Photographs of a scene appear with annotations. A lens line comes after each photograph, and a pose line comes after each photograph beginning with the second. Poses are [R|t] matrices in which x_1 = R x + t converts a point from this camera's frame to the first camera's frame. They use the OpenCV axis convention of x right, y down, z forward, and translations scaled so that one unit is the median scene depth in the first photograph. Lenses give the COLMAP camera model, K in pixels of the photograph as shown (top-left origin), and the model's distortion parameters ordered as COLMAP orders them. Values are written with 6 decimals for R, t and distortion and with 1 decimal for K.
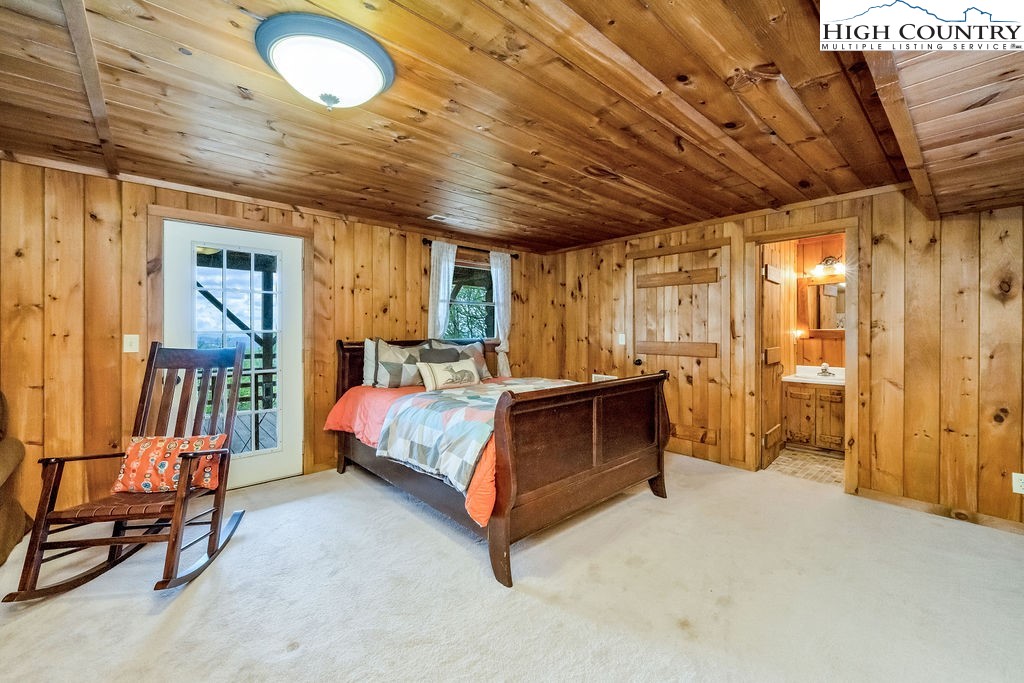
lens RADIAL K [[409.6, 0, 510.3], [0, 409.6, 334.4], [0, 0, 1]] dist [-0.002748, -0.000109]
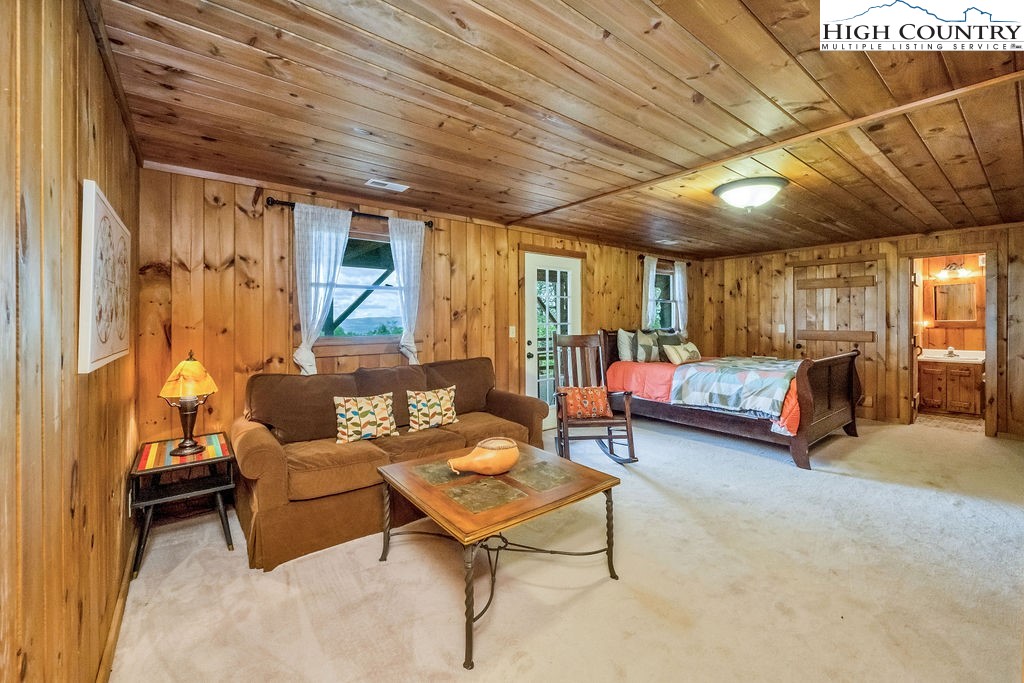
lens RADIAL K [[409.6, 0, 521.3], [0, 409.6, 324.5], [0, 0, 1]] dist [-0.002748, -0.000109]
pose [[0.998127, -0.002269, -0.061133, -0.543232], [0.002369, 0.999996, 0.001556, -0.005774], [0.061129, -0.001698, 0.998128, -0.395399]]
